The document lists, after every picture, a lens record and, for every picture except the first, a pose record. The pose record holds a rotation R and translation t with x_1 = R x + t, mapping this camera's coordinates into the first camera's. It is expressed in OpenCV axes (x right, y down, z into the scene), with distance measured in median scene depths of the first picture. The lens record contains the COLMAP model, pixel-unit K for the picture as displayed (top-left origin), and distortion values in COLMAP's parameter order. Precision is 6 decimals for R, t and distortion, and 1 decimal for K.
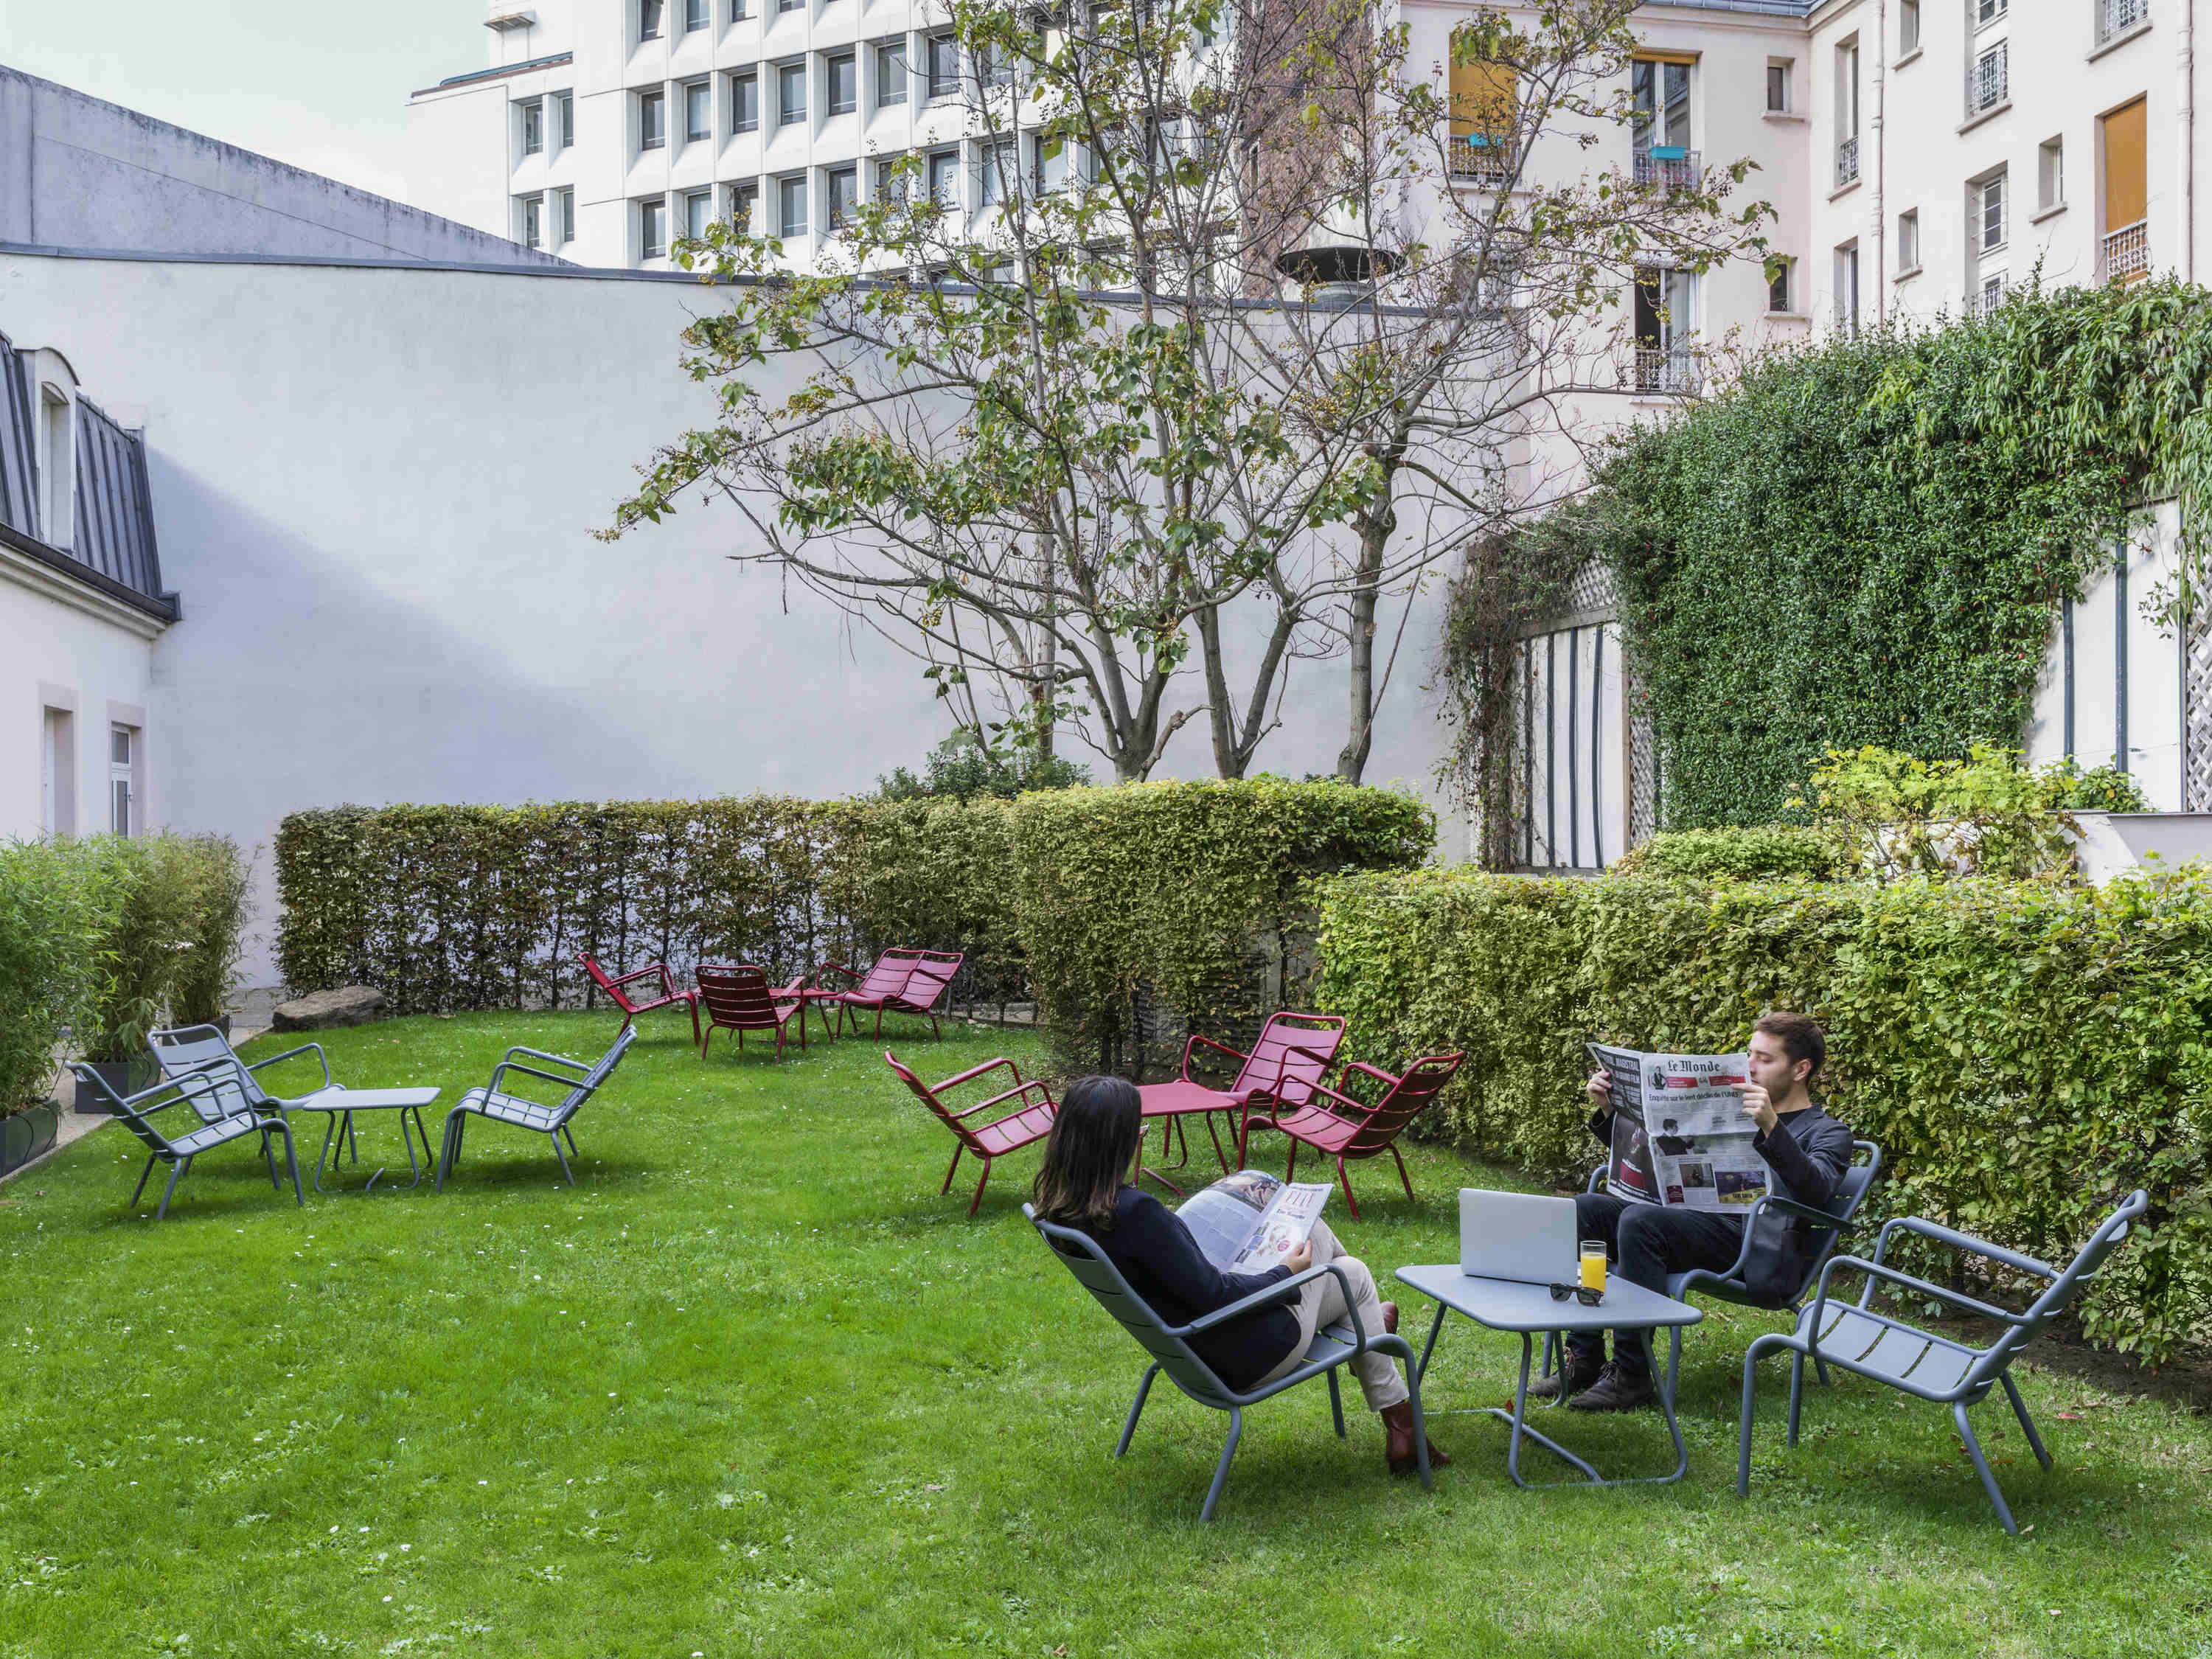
lens RADIAL K [[1695.2, 0, 1106.8], [0, 1695.2, 826.6], [0, 0, 1]] dist [-0.006485, -0.000848]
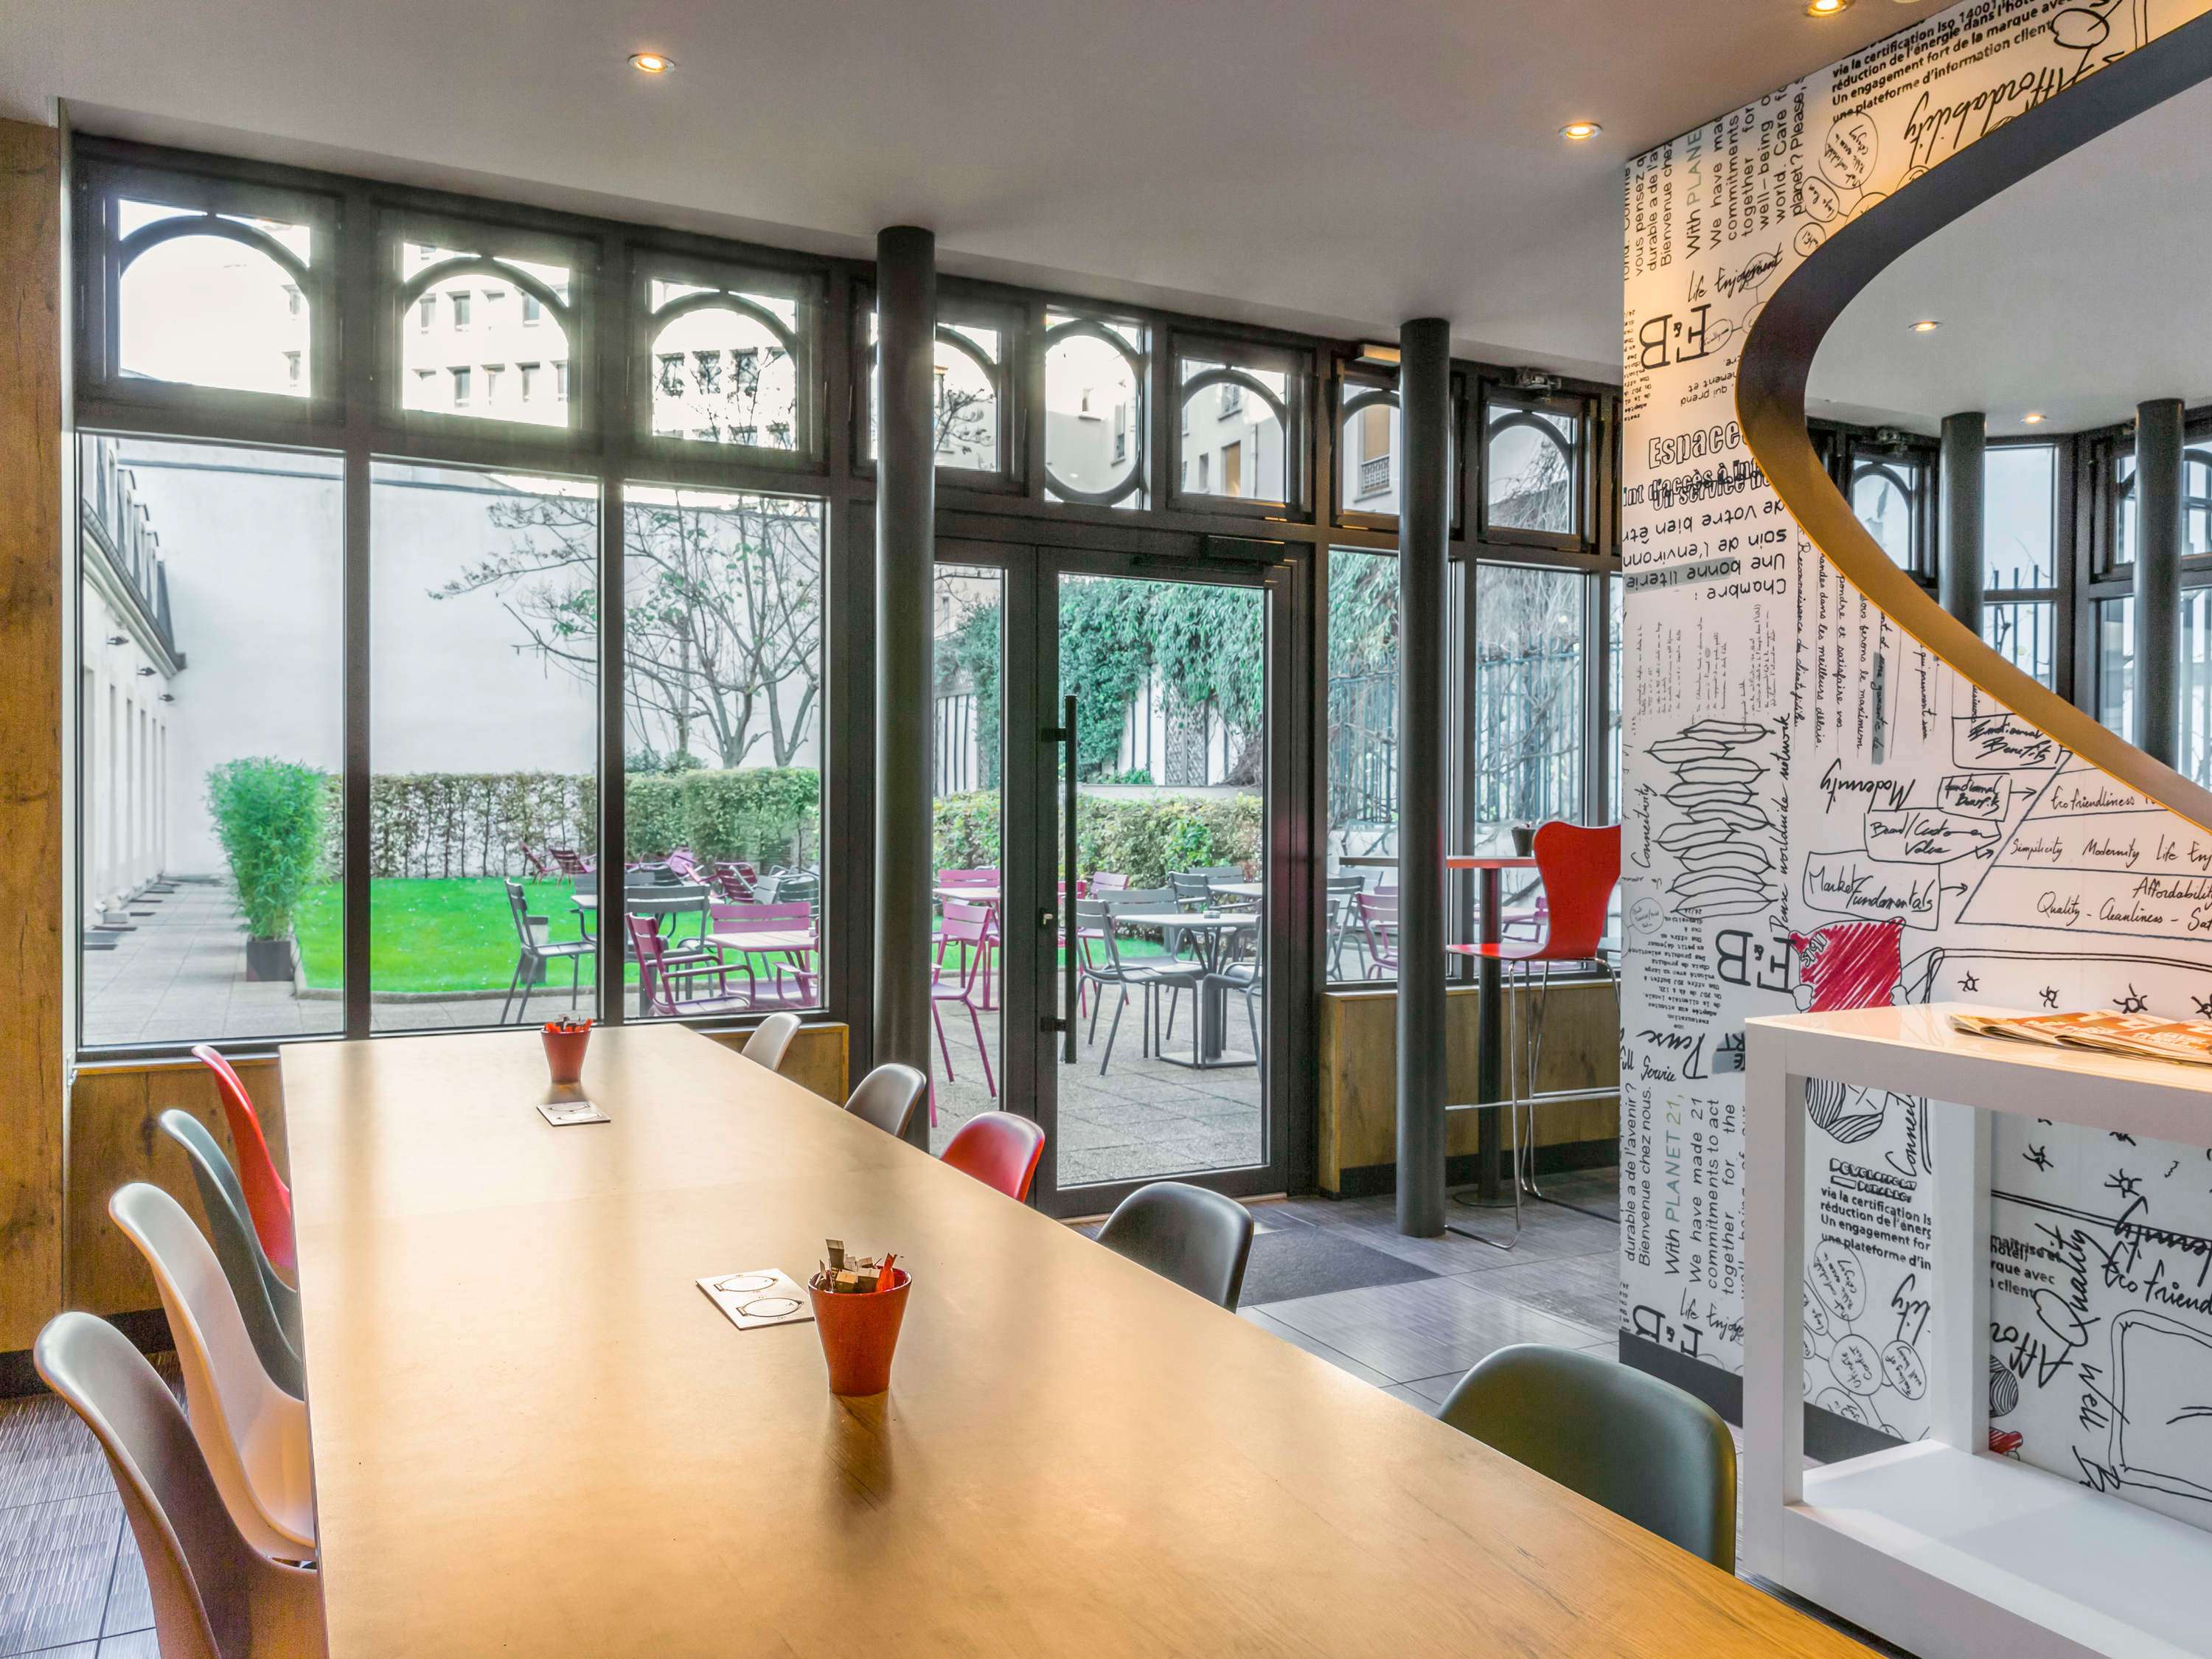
lens RADIAL K [[1648.2, 0, 1106.5], [0, 1648.2, 824.1], [0, 0, 1]] dist [0.004835, 0.000099]
pose [[0.966672, 0.010201, 0.255814, -0.054605], [-0.010414, 0.999946, -0.000525, 0.036350], [-0.255805, -0.002157, 0.966726, -1.002275]]
